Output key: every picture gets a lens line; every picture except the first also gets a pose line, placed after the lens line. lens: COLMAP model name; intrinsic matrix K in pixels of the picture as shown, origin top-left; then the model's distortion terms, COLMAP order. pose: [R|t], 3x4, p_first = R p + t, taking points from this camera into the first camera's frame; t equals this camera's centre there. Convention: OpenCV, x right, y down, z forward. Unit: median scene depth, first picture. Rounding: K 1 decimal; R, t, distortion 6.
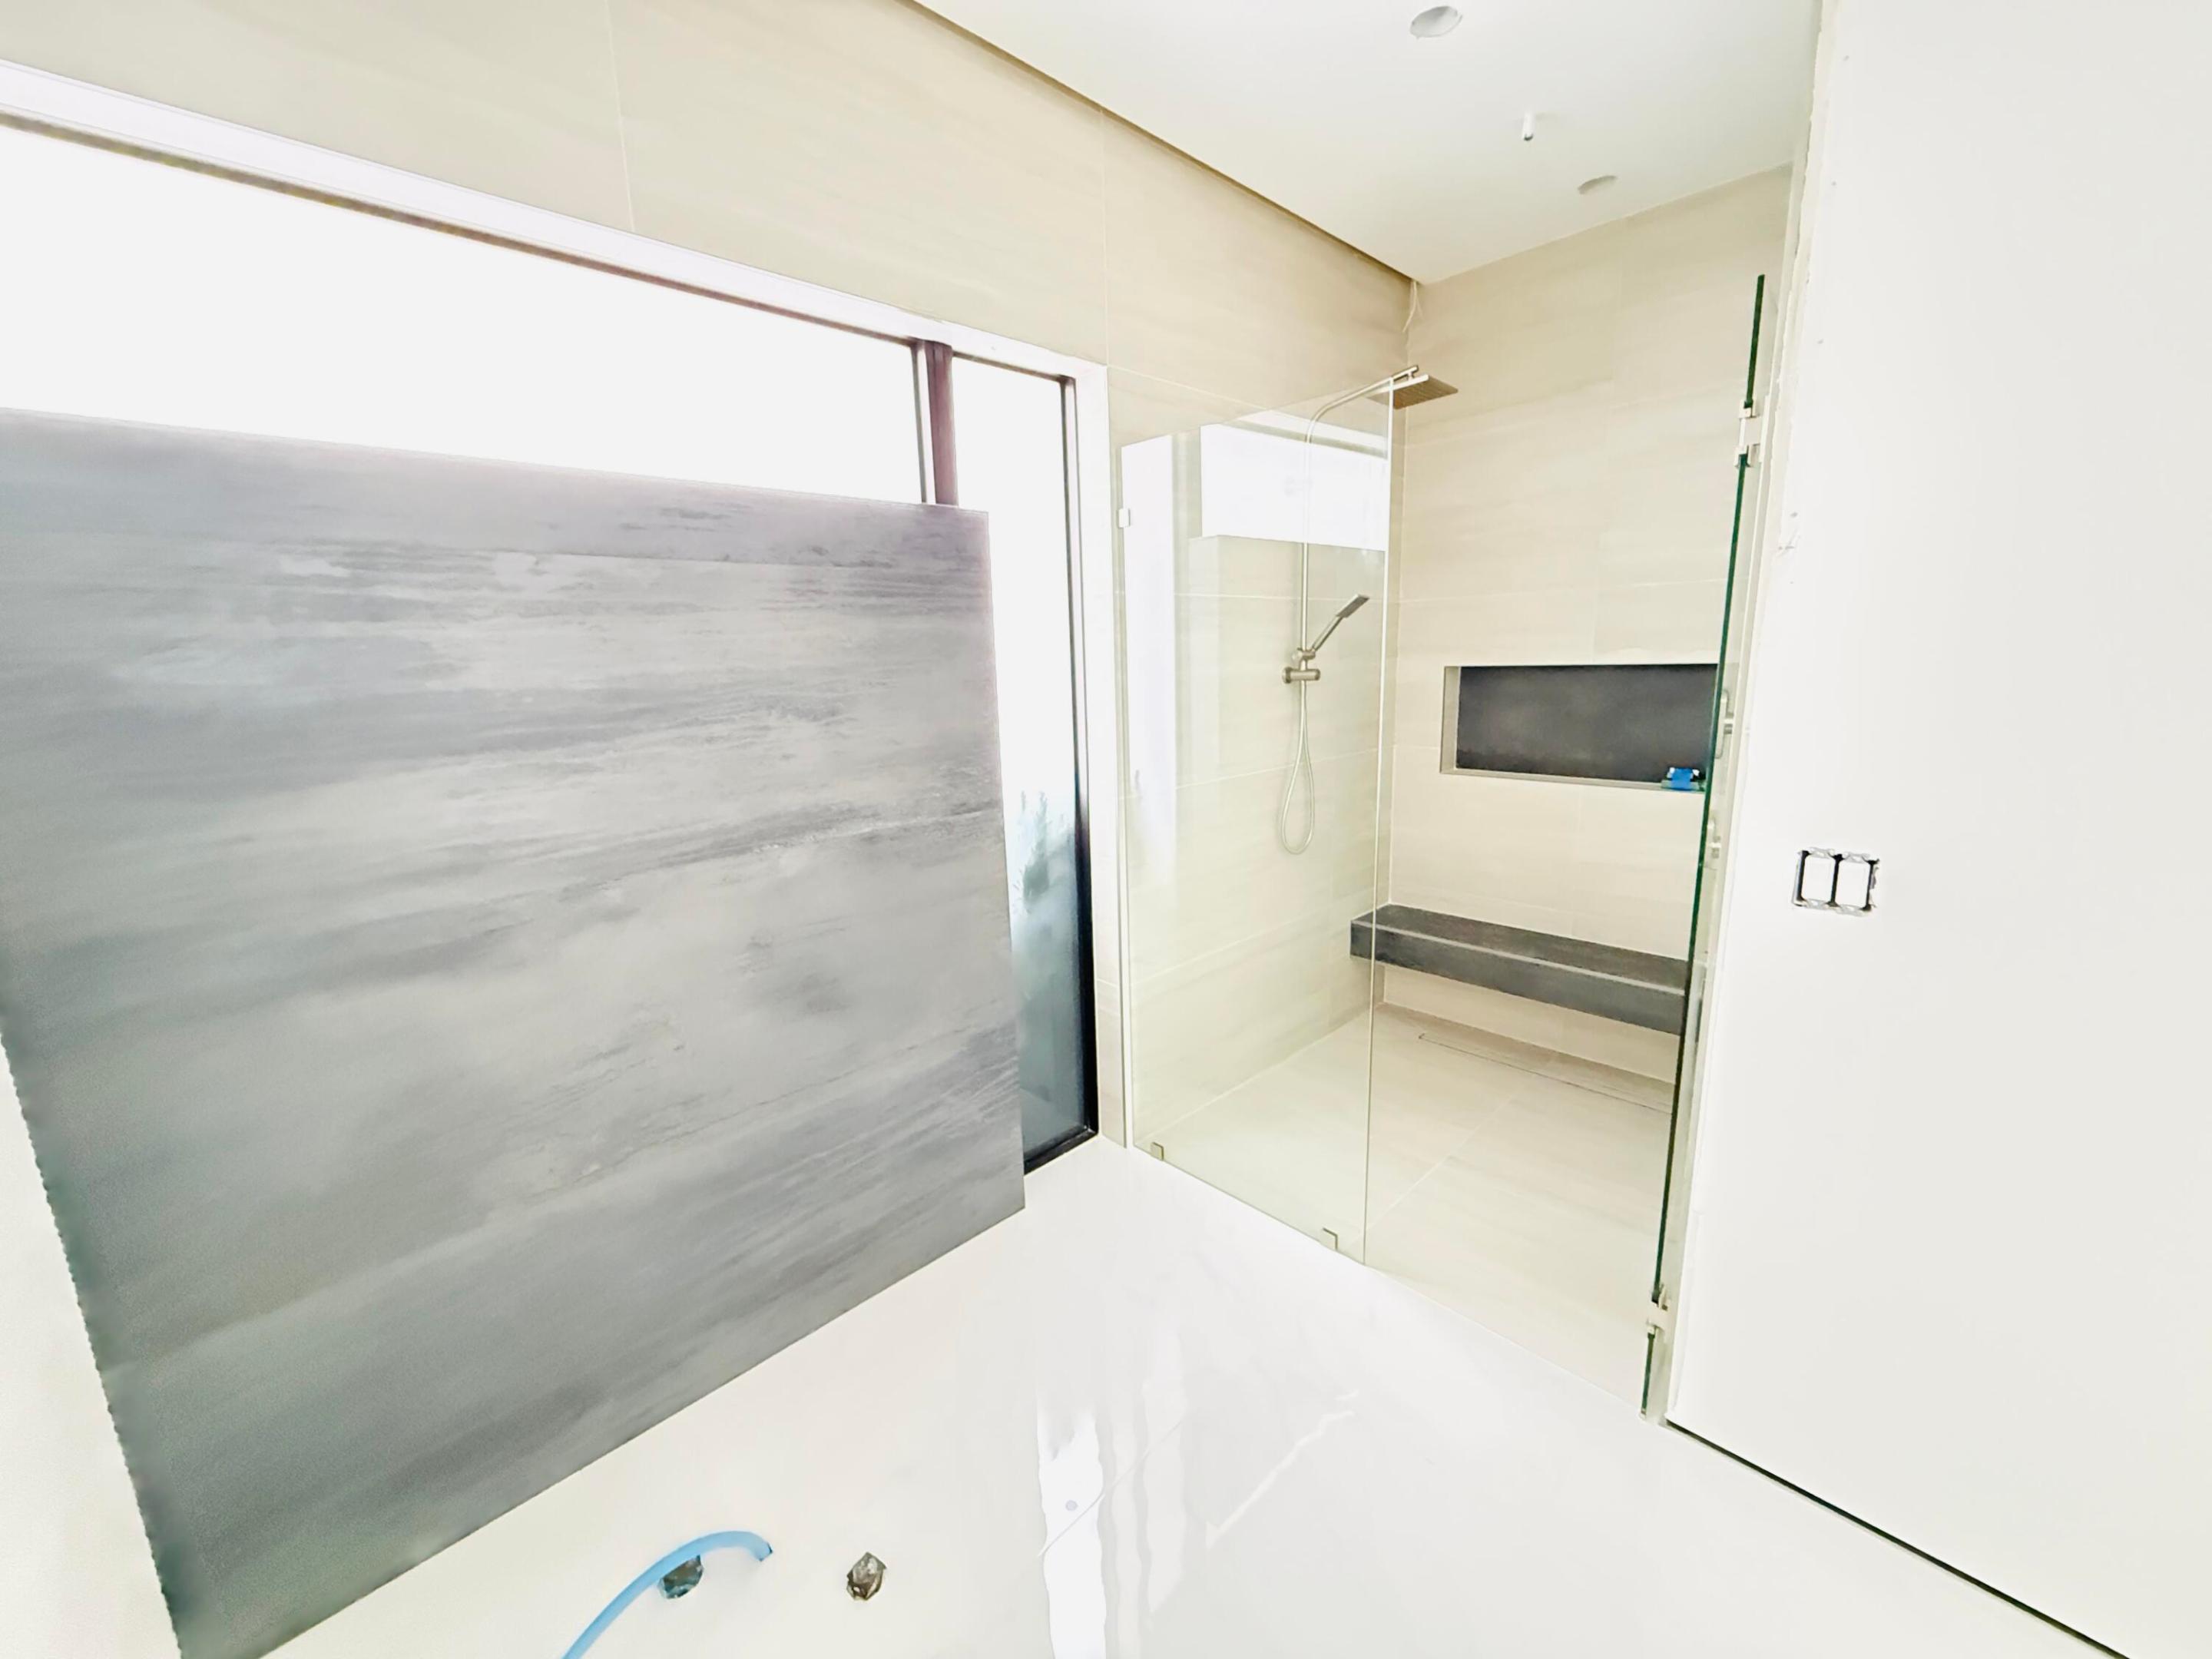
lens RADIAL K [[875.5, 0, 1101.6], [0, 875.5, 822.1], [0, 0, 1]] dist [0.000433, 0.000294]
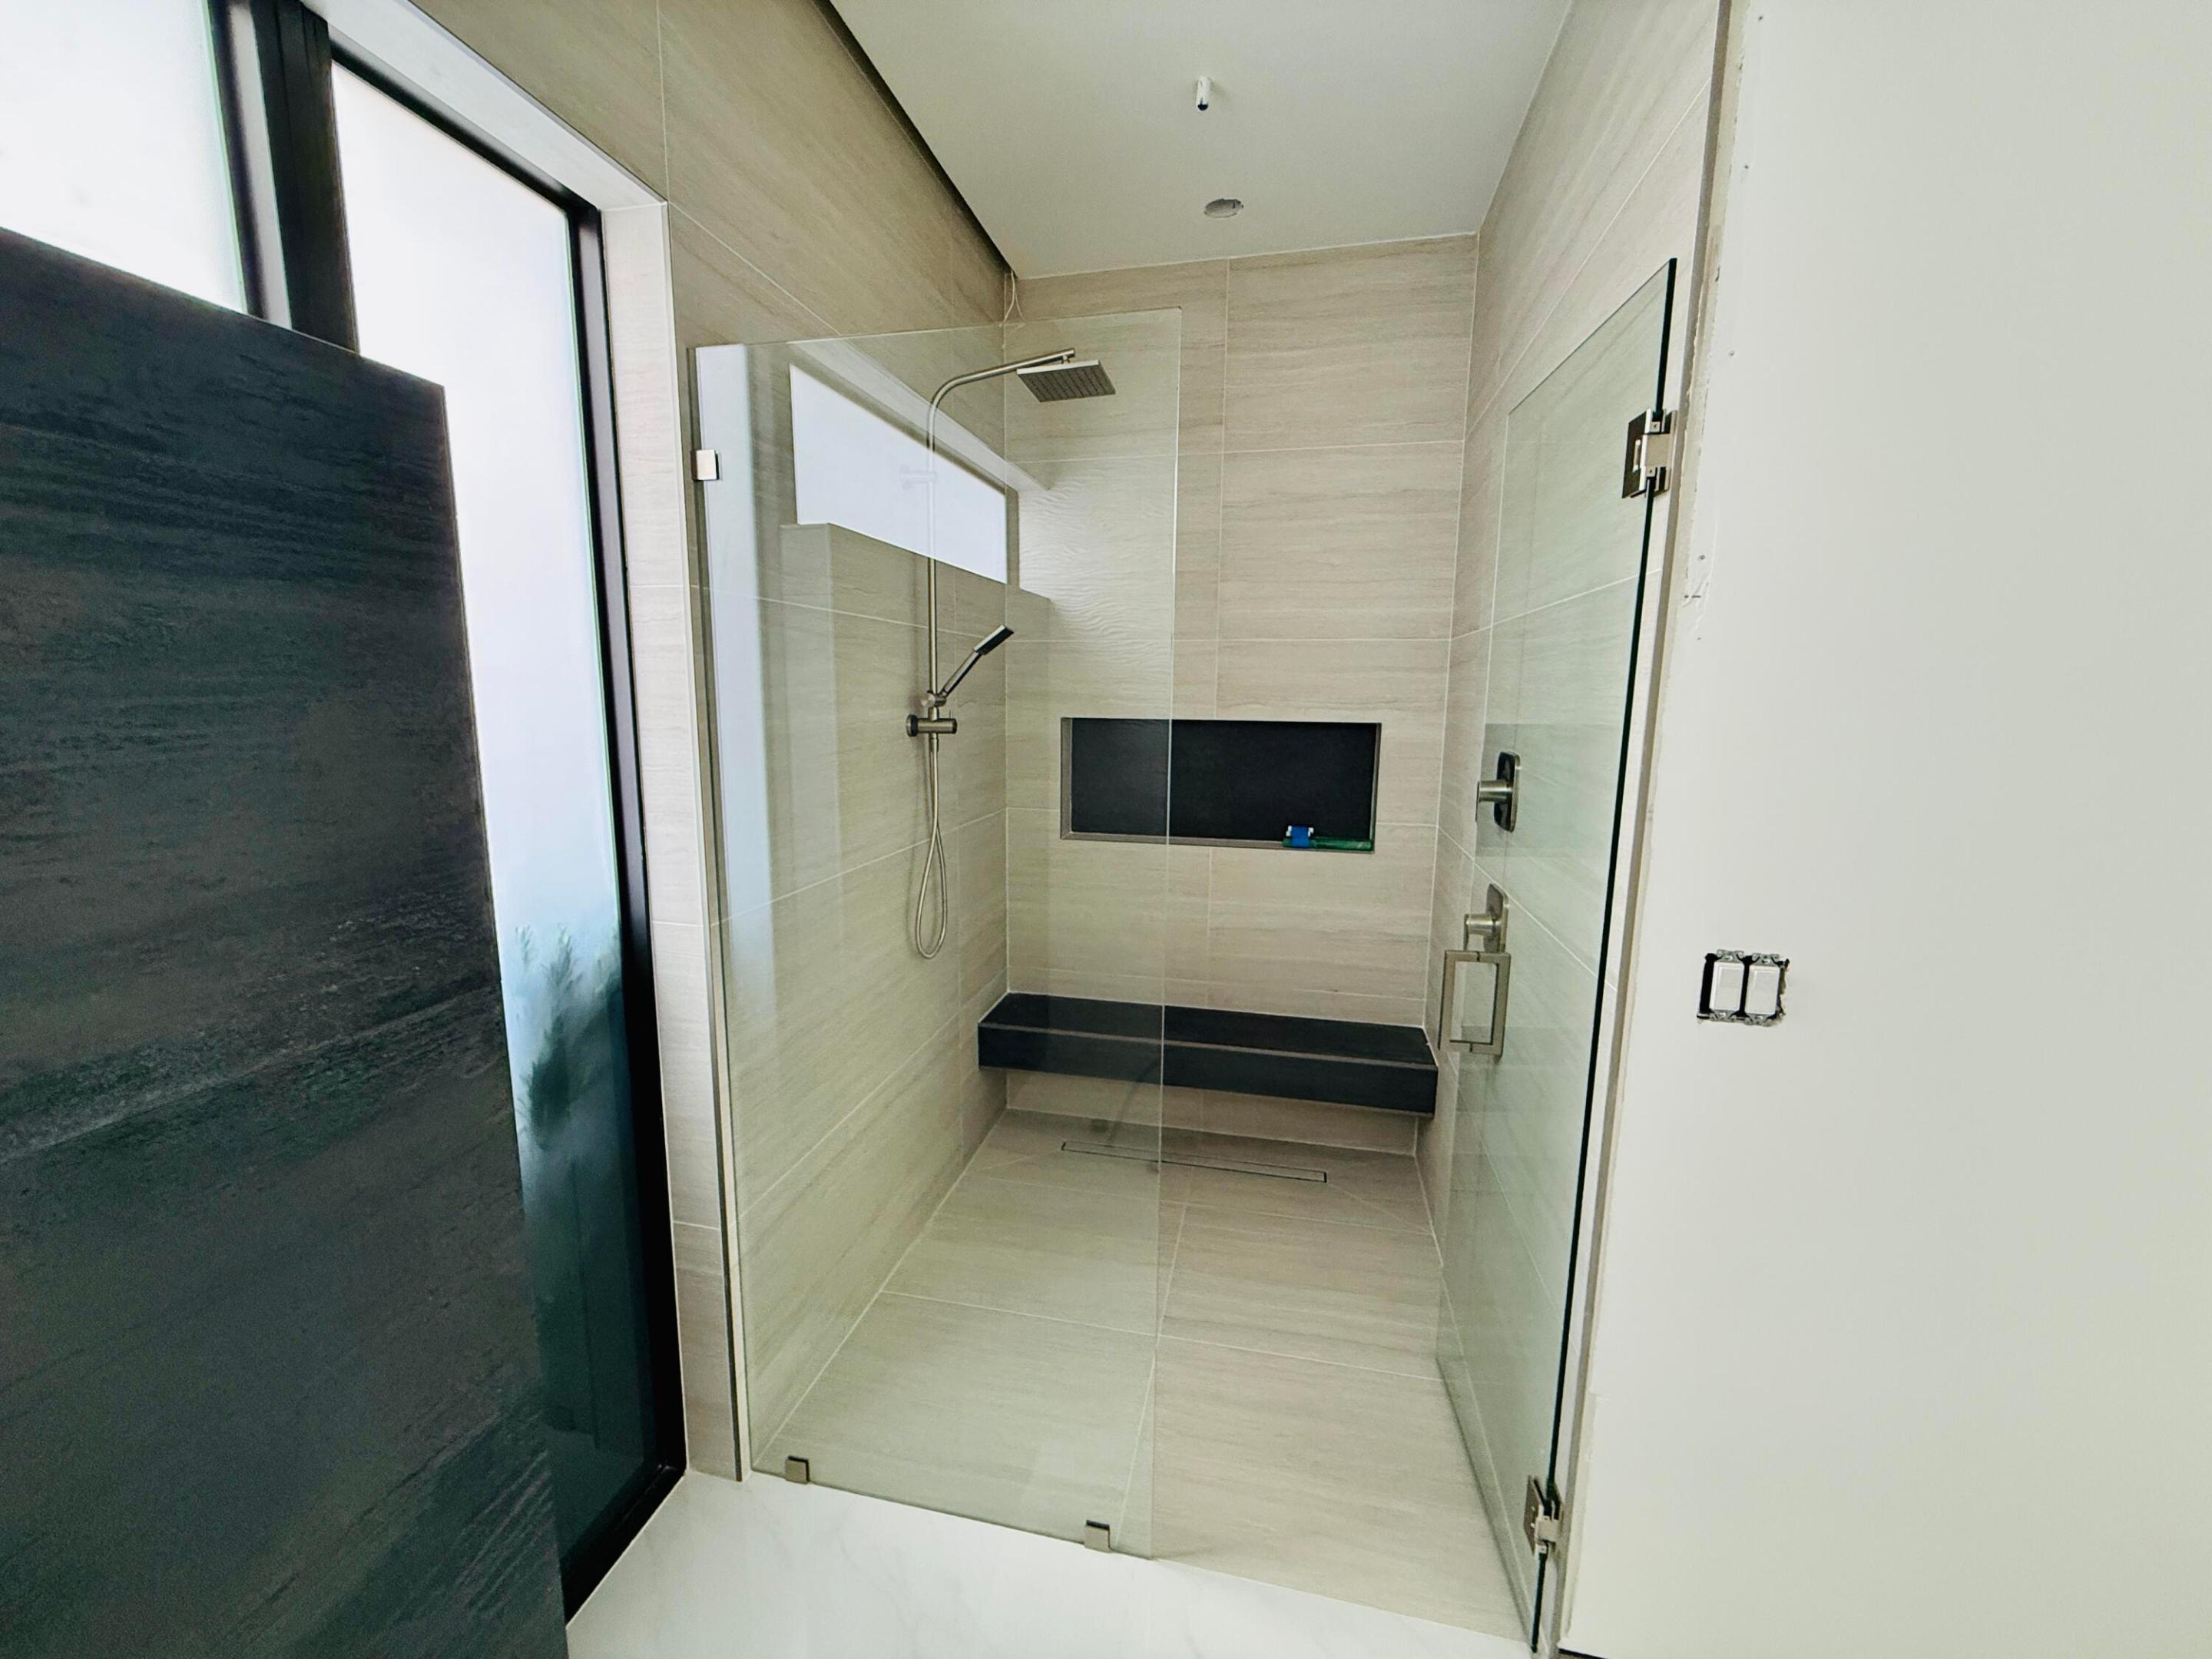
lens RADIAL K [[875.5, 0, 1097.8], [0, 875.5, 826.3], [0, 0, 1]] dist [0.000433, 0.000294]
pose [[0.835505, -0.045518, 0.547594, -0.100903], [0.069084, 0.997357, -0.022503, -0.074733], [-0.545123, 0.056632, 0.836441, 0.402673]]
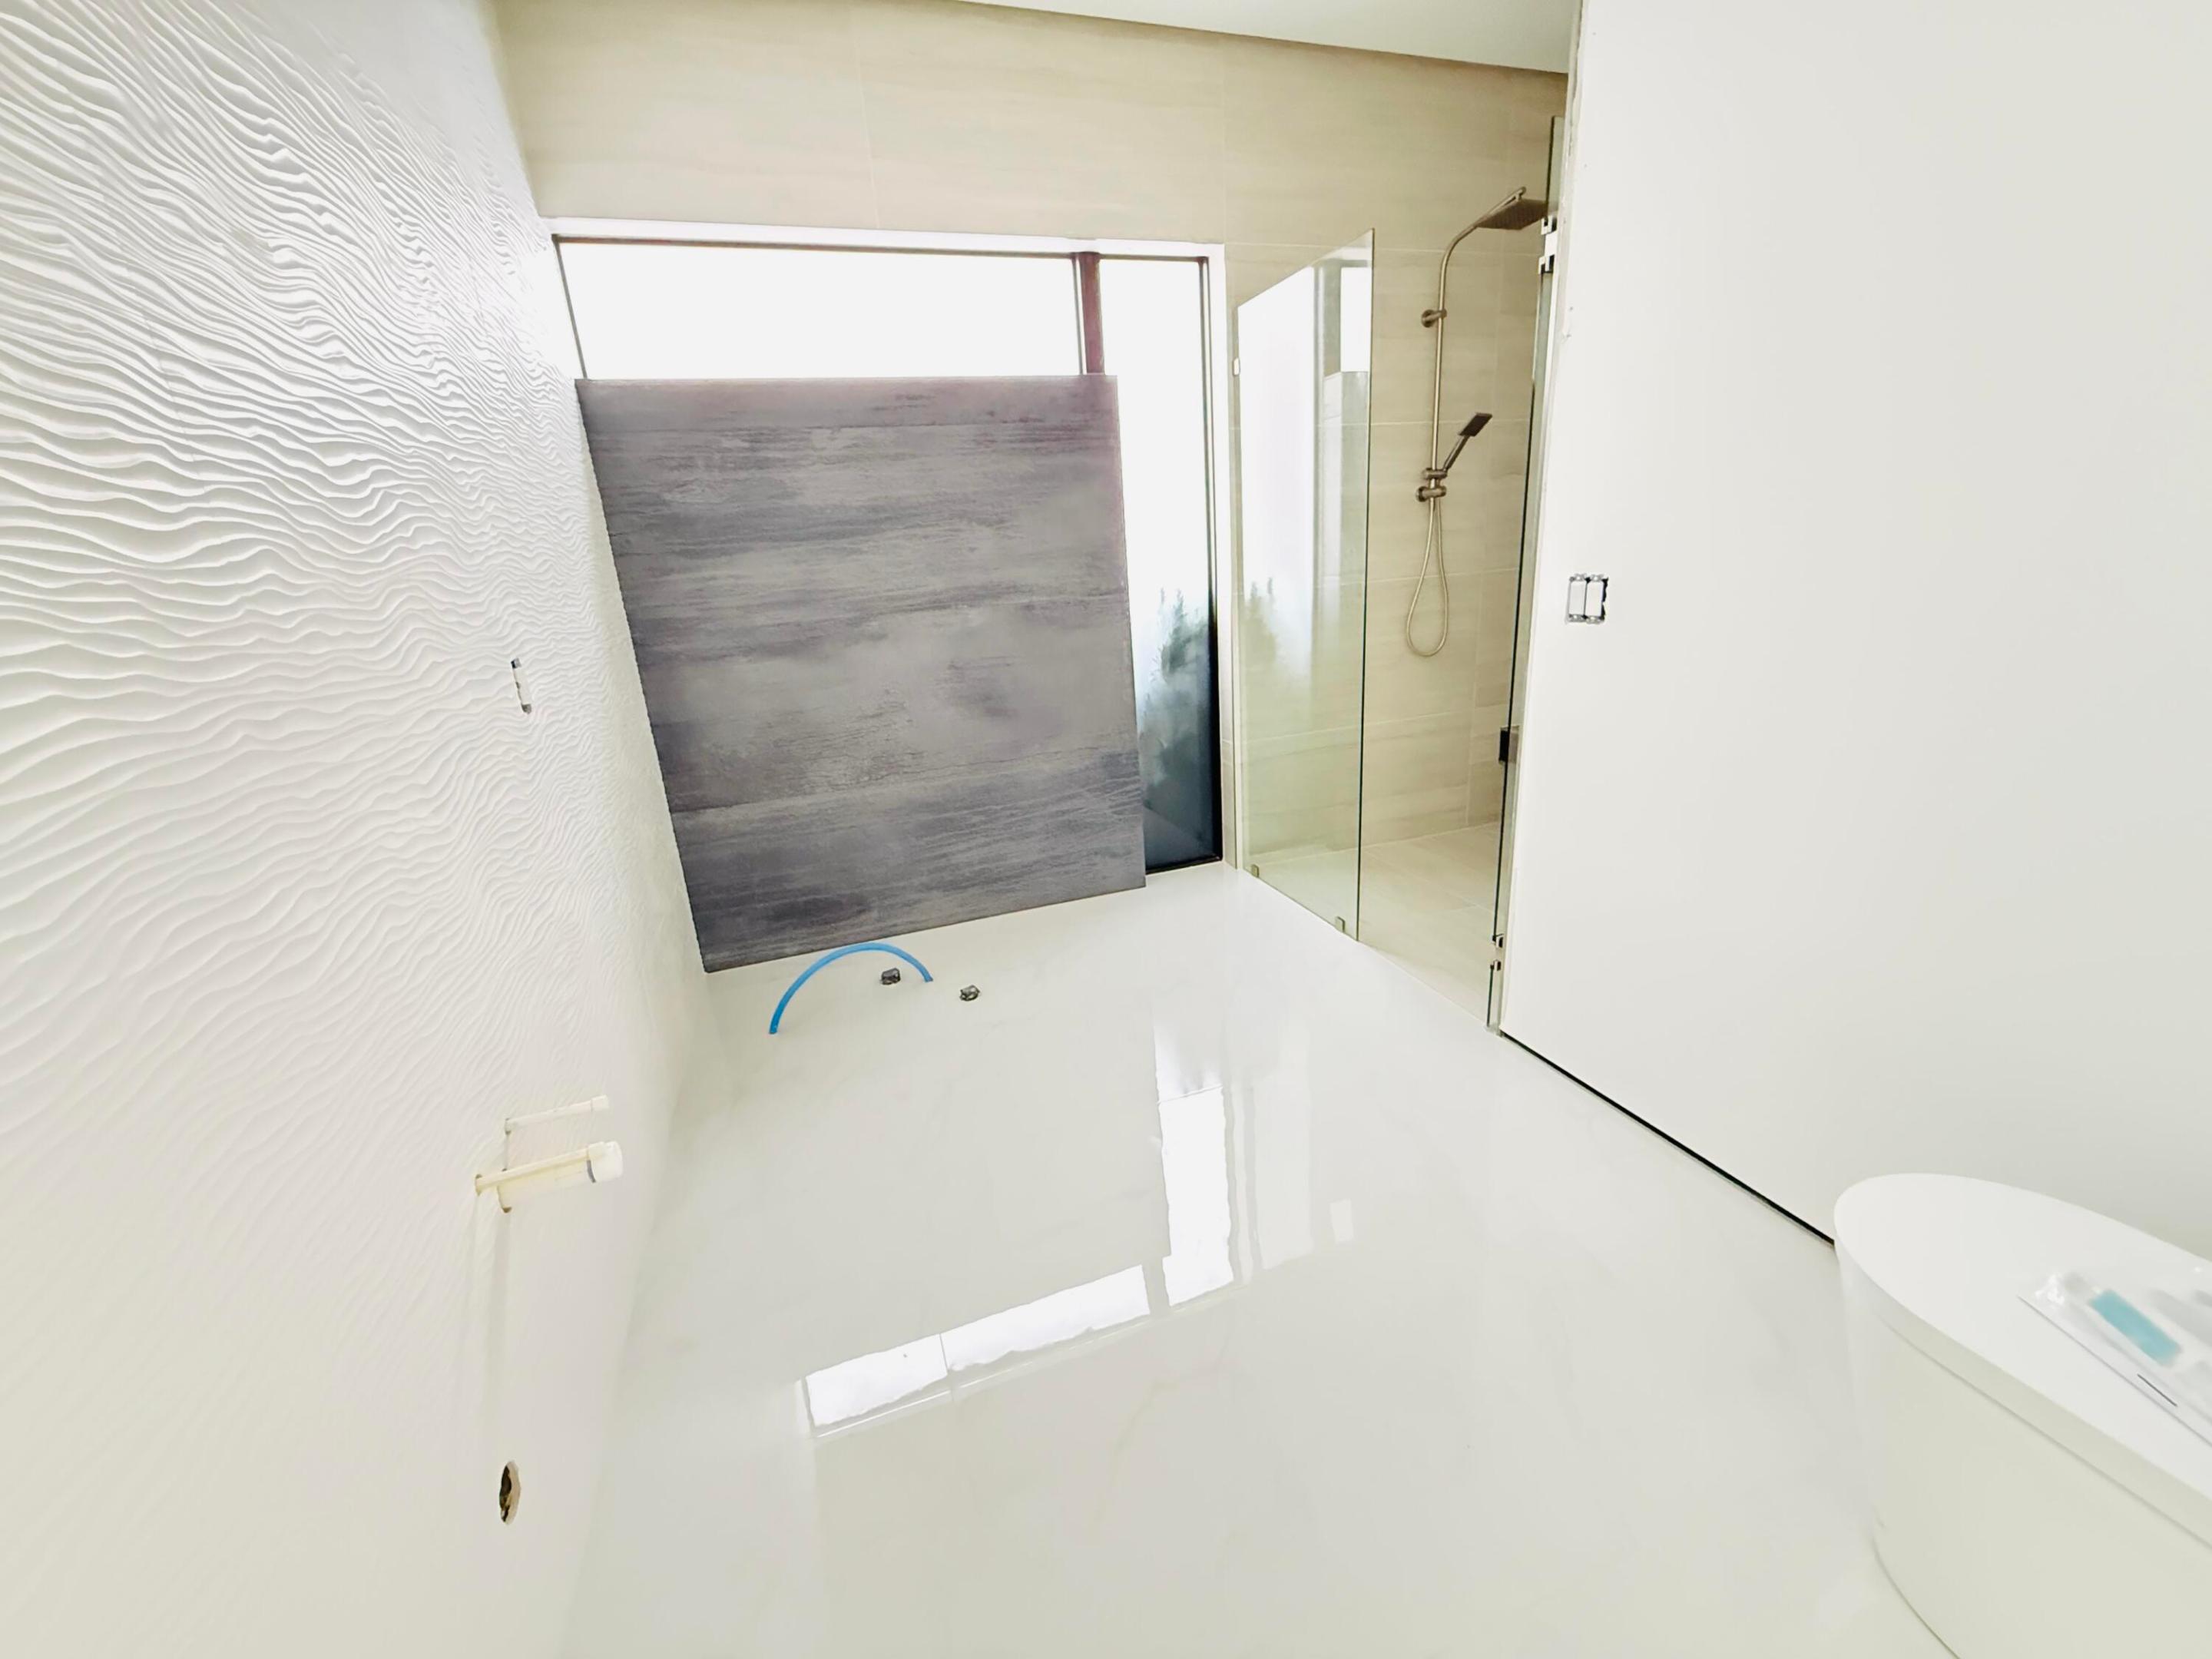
lens RADIAL K [[875.5, 0, 1100.2], [0, 875.5, 816.1], [0, 0, 1]] dist [0.000433, 0.000294]
pose [[0.903993, 0.094280, -0.417022, 0.492317], [-0.042692, 0.990414, 0.131368, 0.163009], [0.425410, -0.100952, 0.899353, -0.346124]]
